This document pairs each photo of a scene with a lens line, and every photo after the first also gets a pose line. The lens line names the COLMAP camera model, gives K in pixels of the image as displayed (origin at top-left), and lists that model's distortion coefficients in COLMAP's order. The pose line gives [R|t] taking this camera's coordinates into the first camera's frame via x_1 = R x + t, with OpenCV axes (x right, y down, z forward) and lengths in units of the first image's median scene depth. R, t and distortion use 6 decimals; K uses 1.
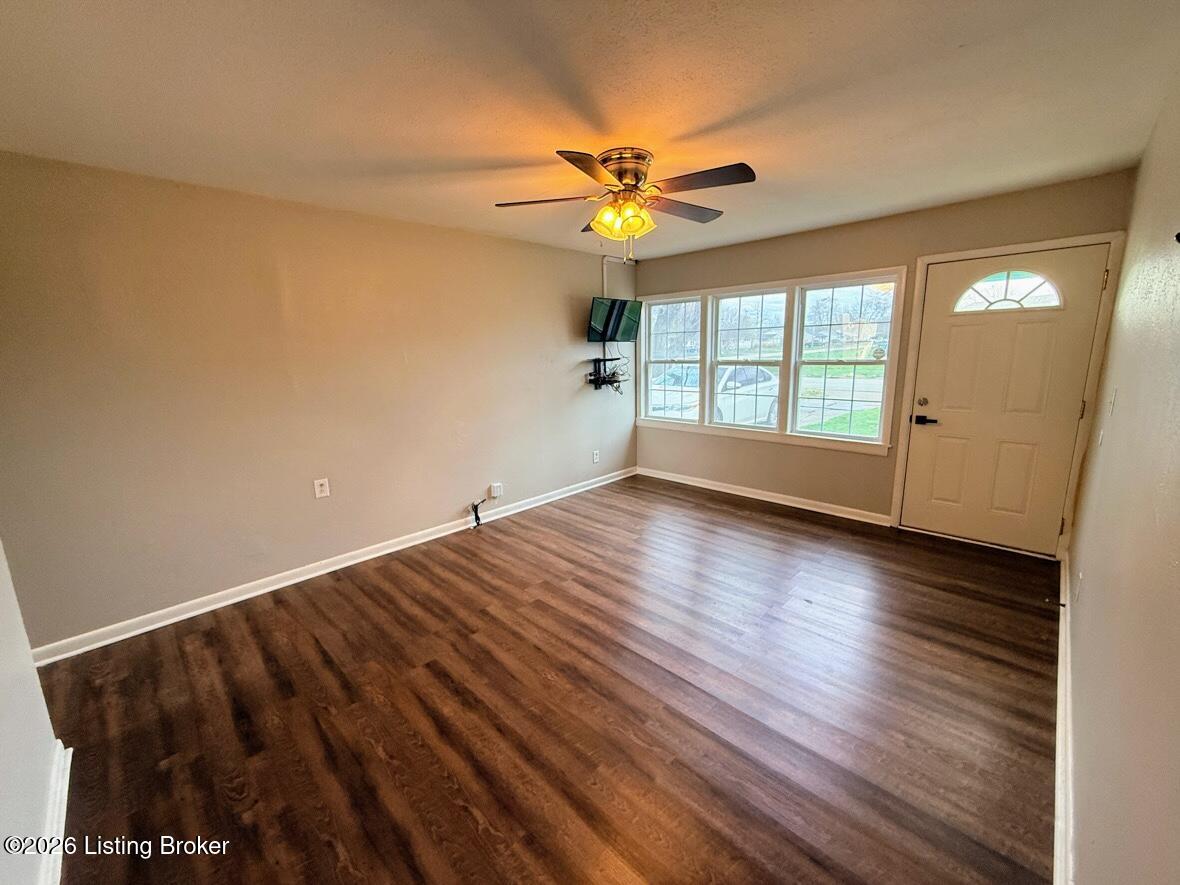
lens RADIAL K [[474.5, 0, 587.0], [0, 474.5, 439.6], [0, 0, 1]] dist [0.002750, 0.000171]
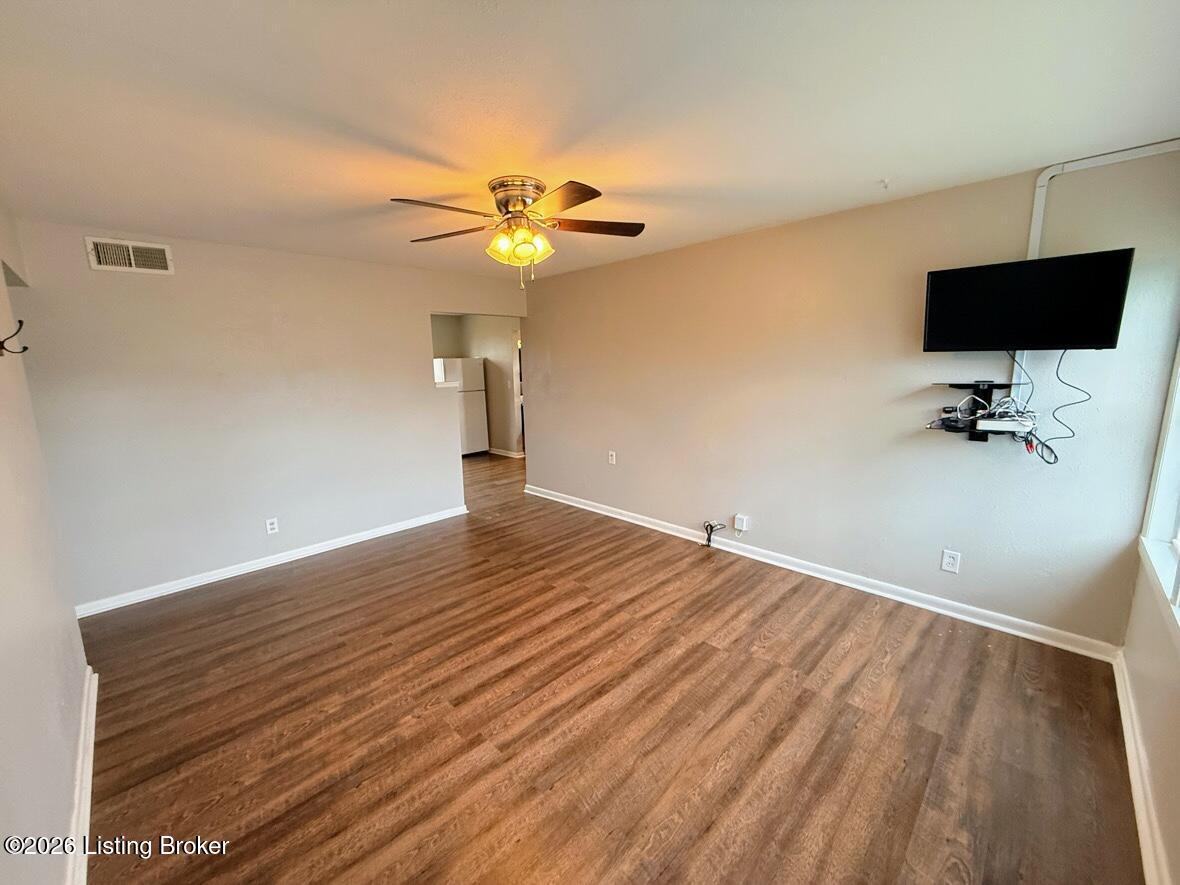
lens RADIAL K [[474.5, 0, 587.8], [0, 474.5, 443.4], [0, 0, 1]] dist [0.002750, 0.000171]
pose [[0.000524, 0.201088, -0.979573, 0.765969], [-0.172459, 0.964914, 0.197986, -0.191066], [0.985017, 0.168833, 0.035185, 0.797406]]
